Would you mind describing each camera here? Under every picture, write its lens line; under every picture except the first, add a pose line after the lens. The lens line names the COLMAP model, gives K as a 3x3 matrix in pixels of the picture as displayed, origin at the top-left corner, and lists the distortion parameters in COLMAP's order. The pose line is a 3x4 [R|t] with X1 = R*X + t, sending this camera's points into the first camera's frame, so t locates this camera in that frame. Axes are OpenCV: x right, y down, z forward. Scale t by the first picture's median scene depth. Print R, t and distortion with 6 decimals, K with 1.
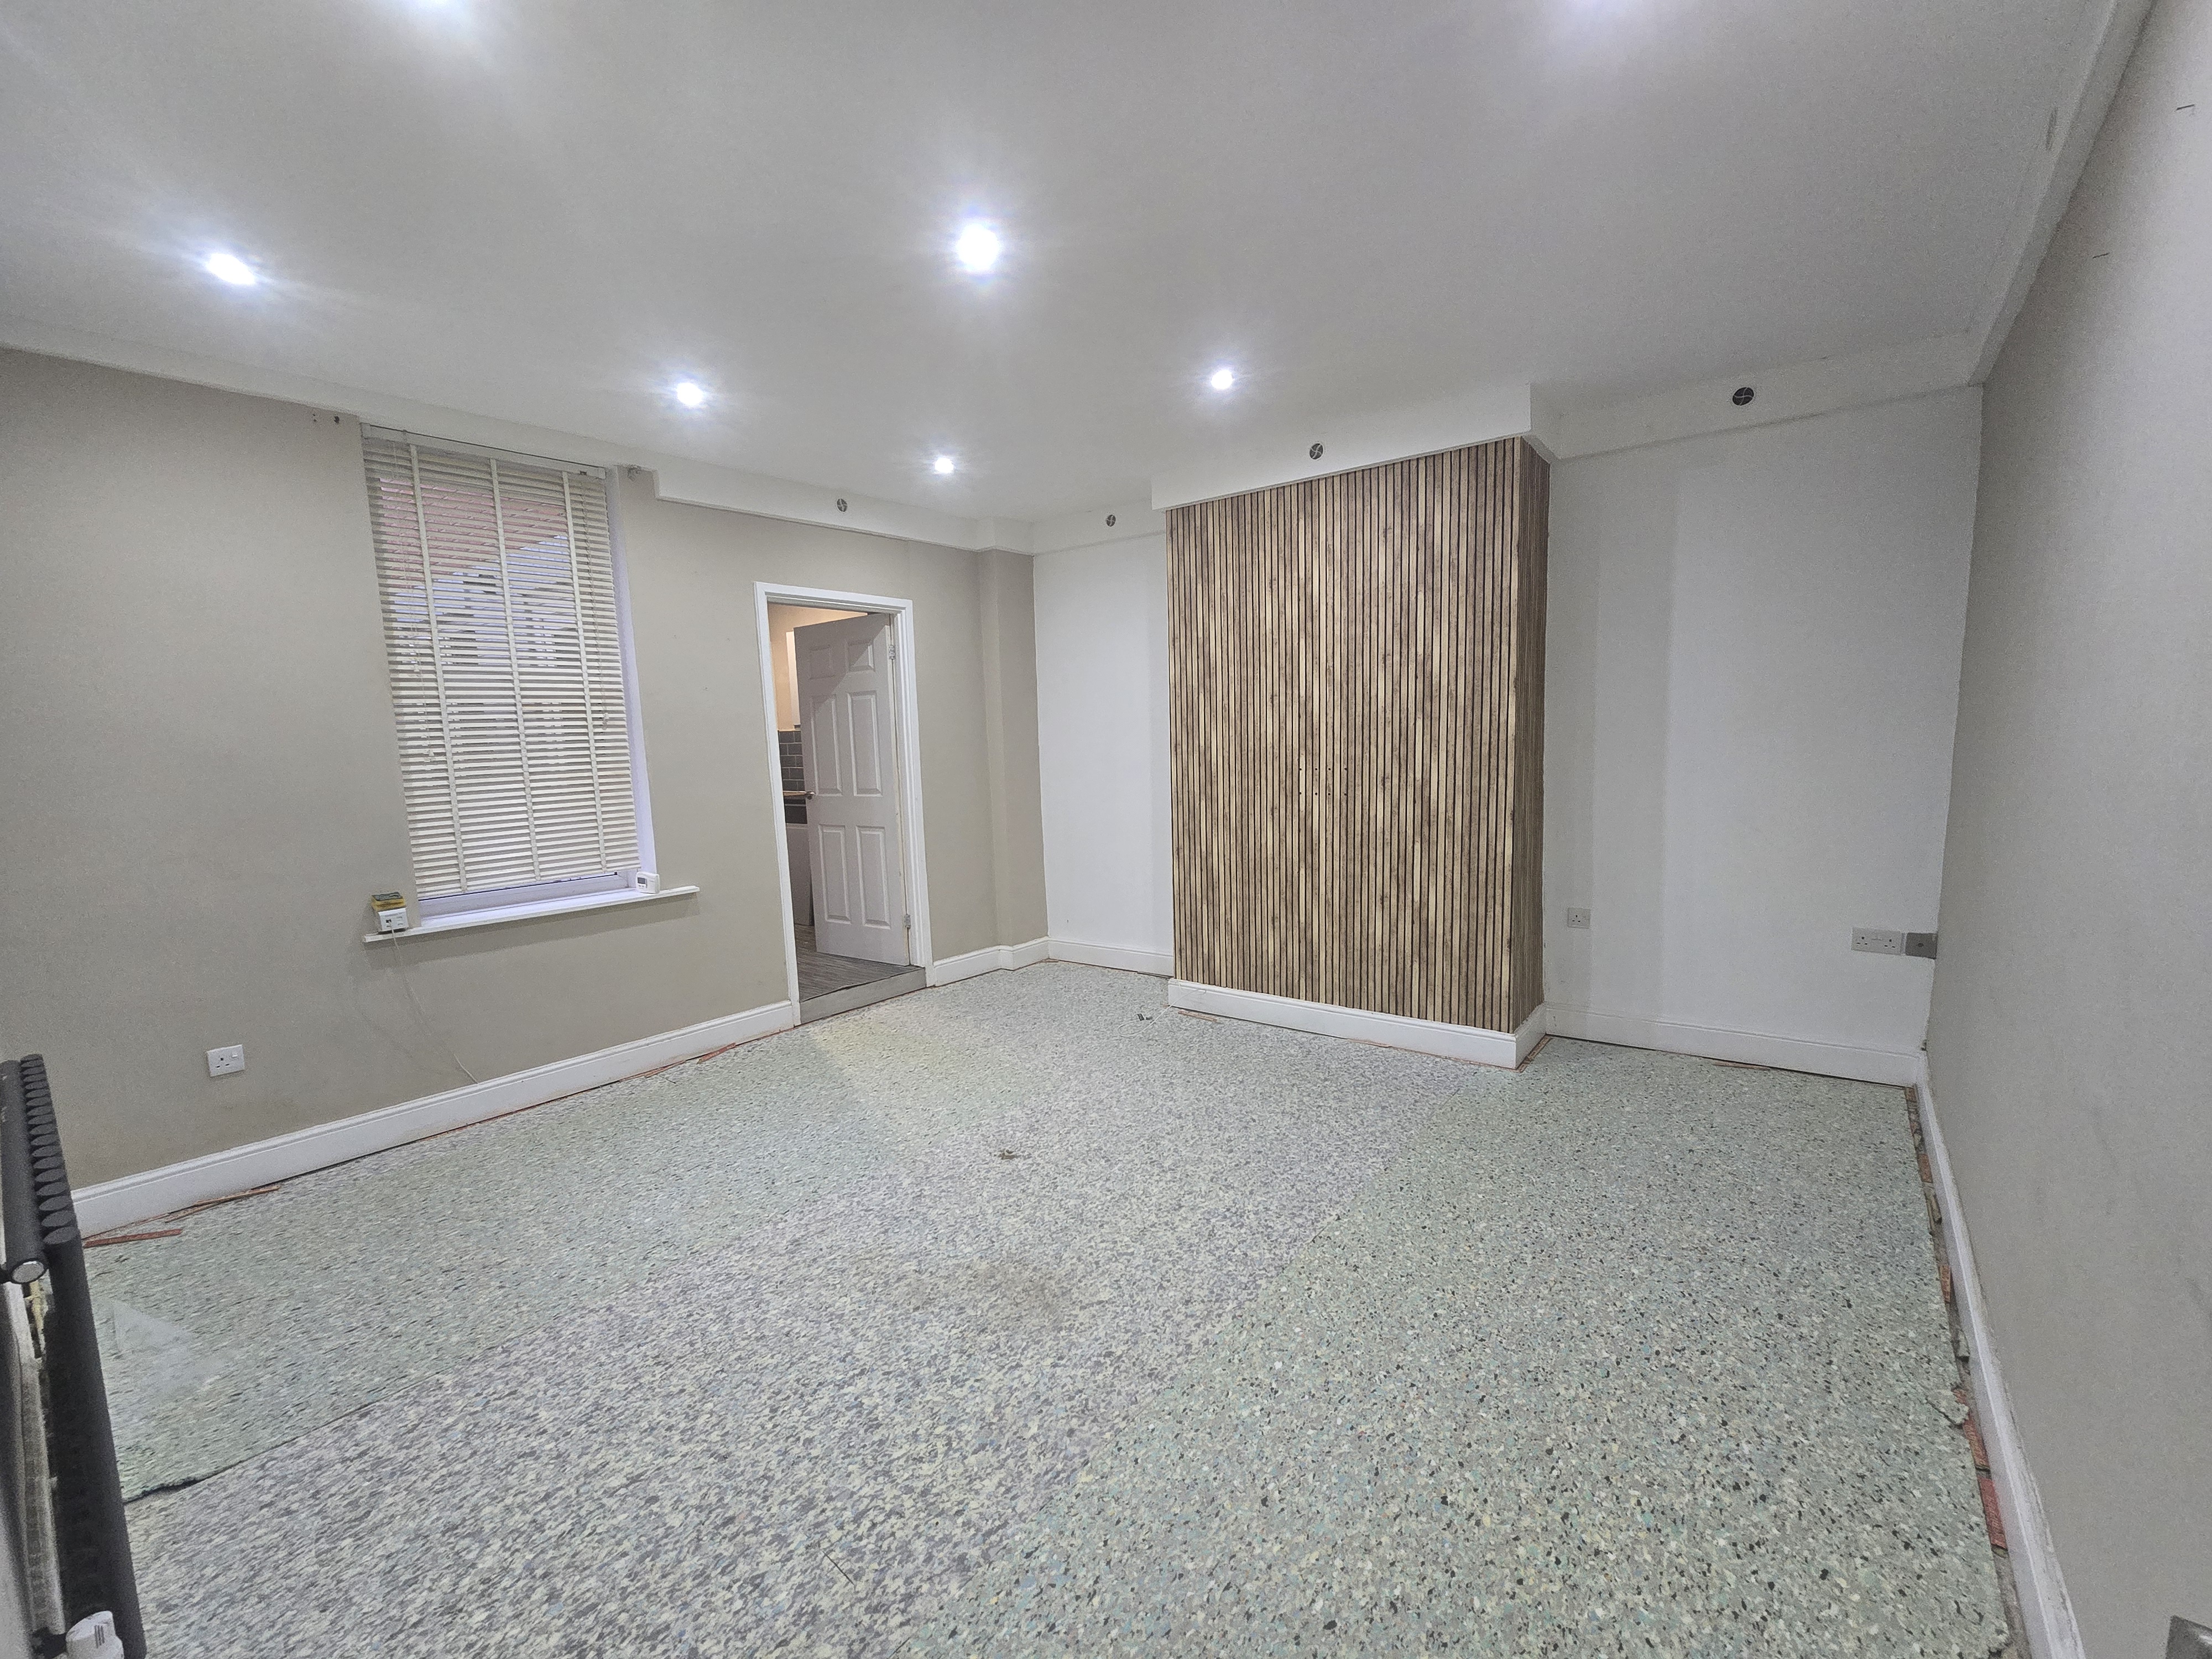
lens RADIAL K [[885.5, 0, 1105.7], [0, 885.5, 839.7], [0, 0, 1]] dist [-0.006737, 0.000411]
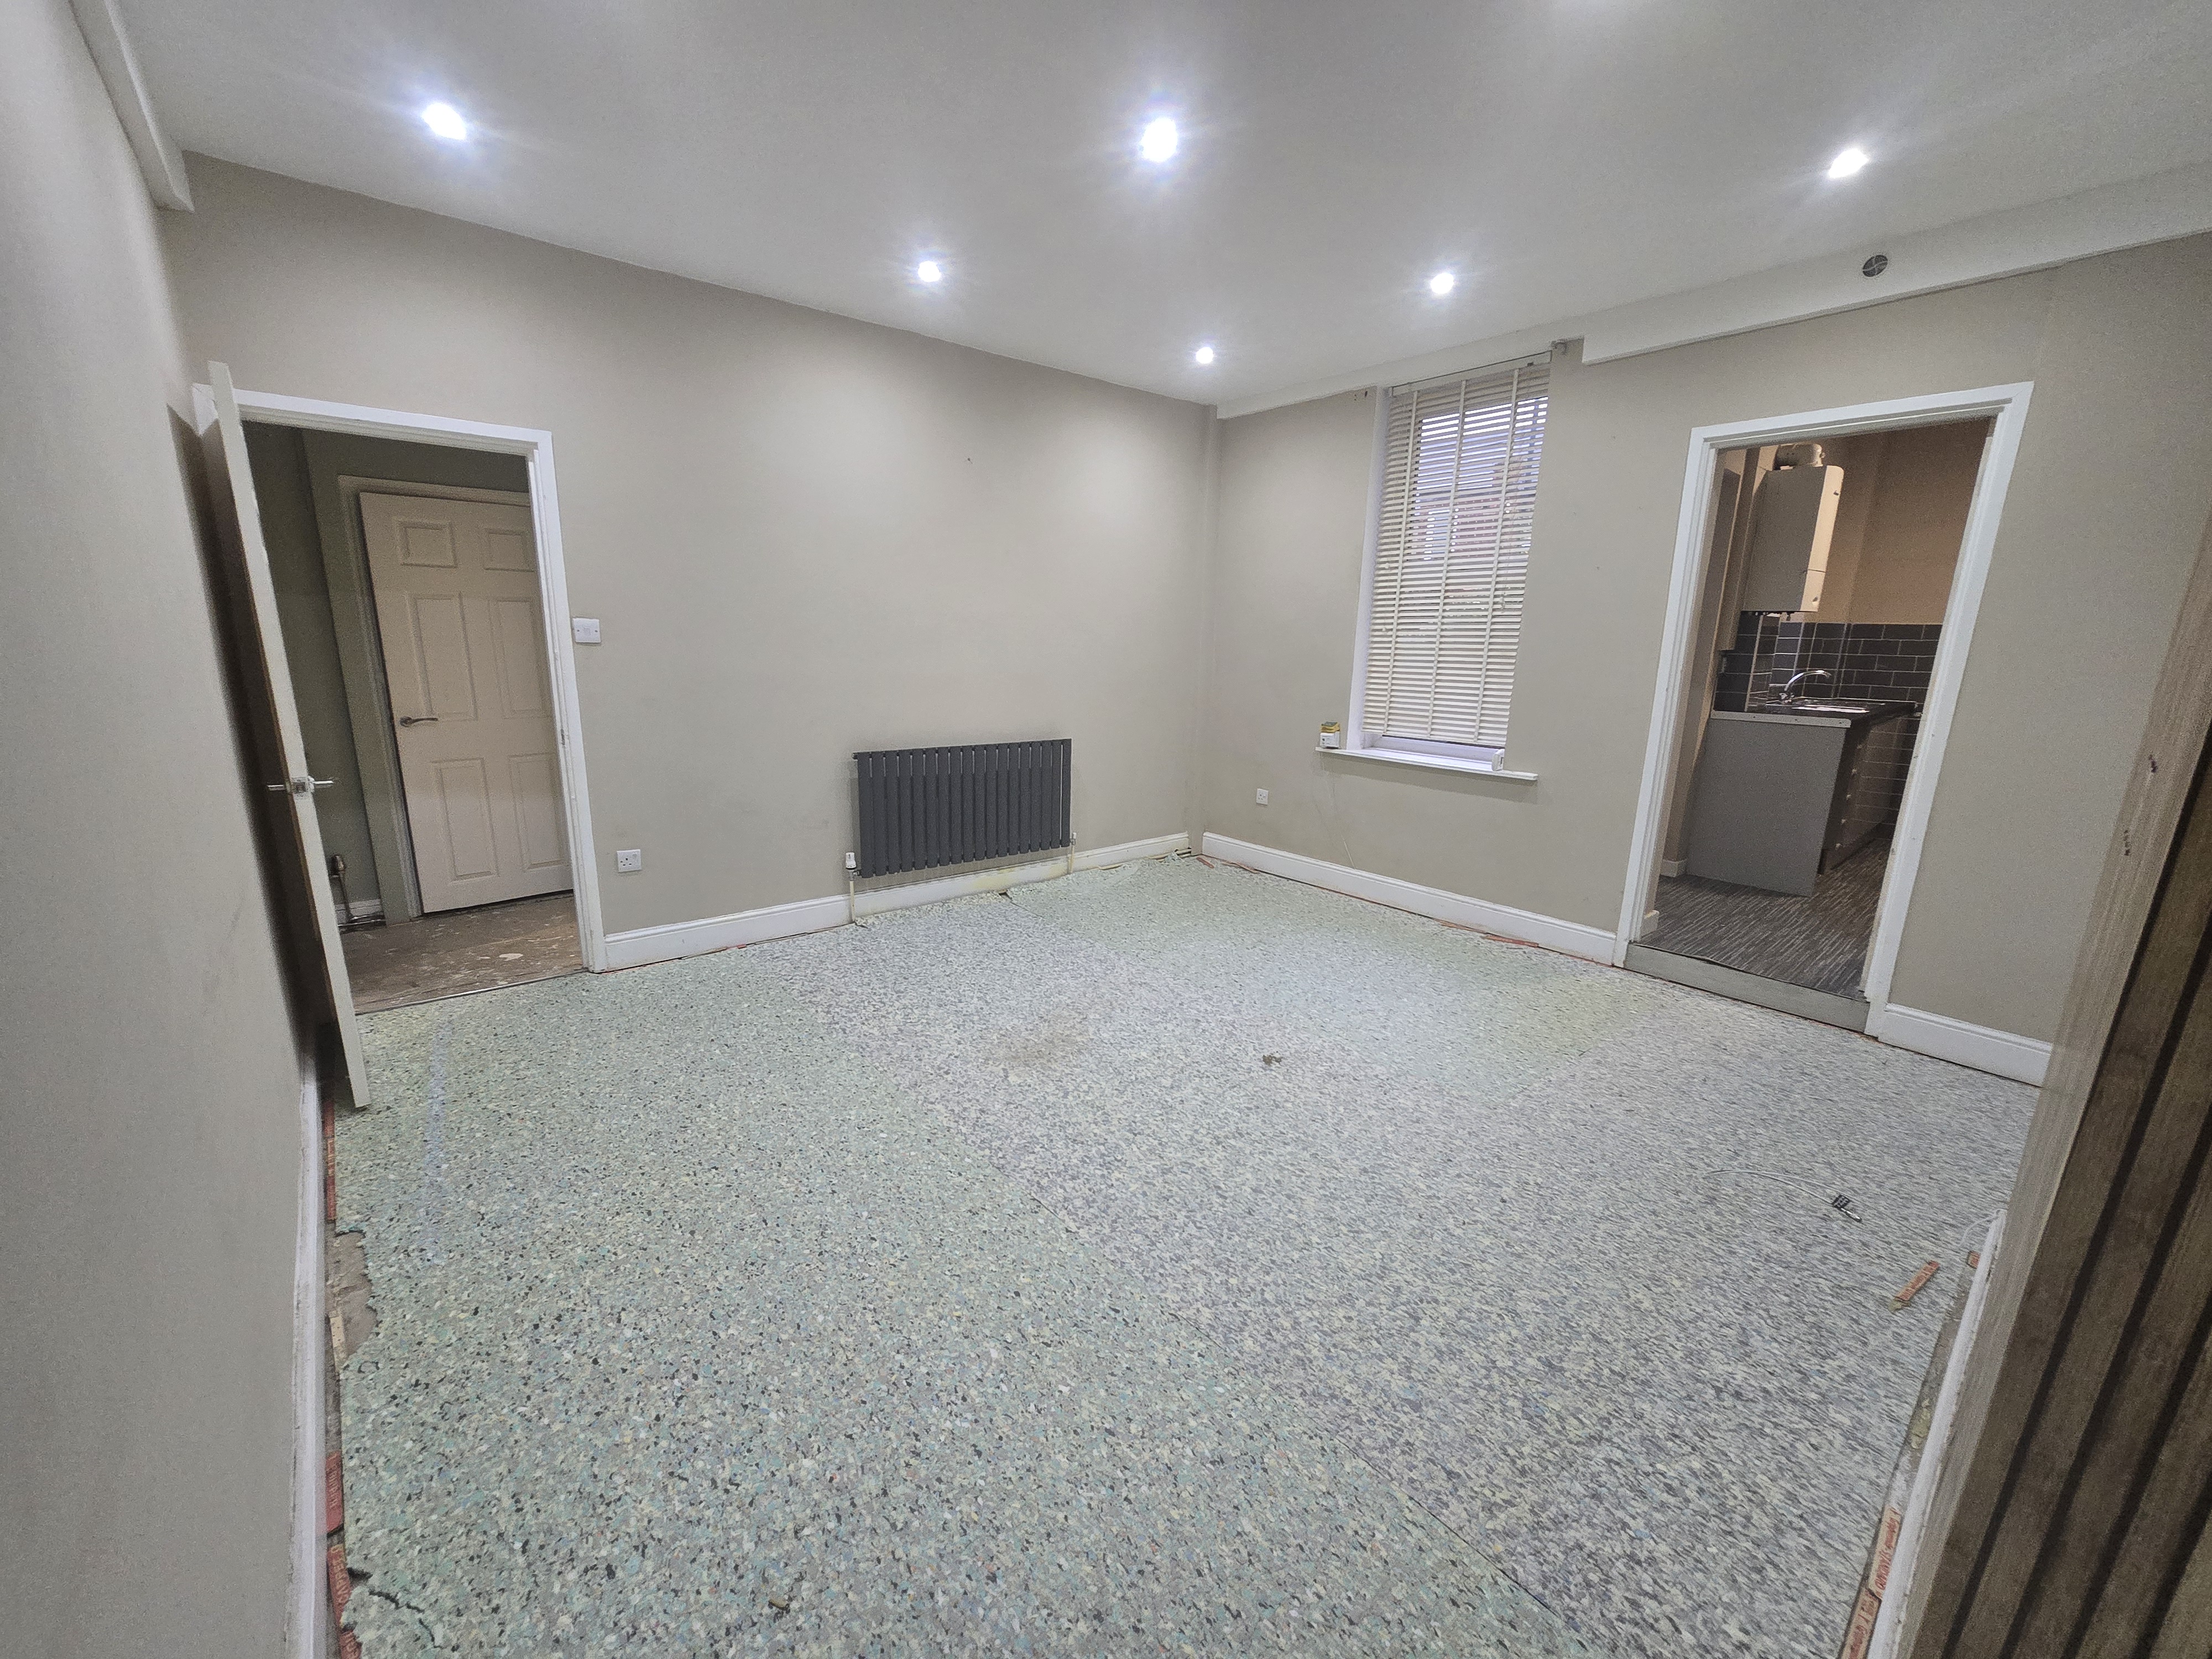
lens RADIAL K [[885.5, 0, 1099.6], [0, 885.5, 838.6], [0, 0, 1]] dist [-0.006737, 0.000411]
pose [[-0.177791, 0.250479, -0.951657, 0.951811], [-0.126338, 0.953251, 0.274502, -0.146053], [0.975925, 0.169034, -0.137835, 1.087253]]
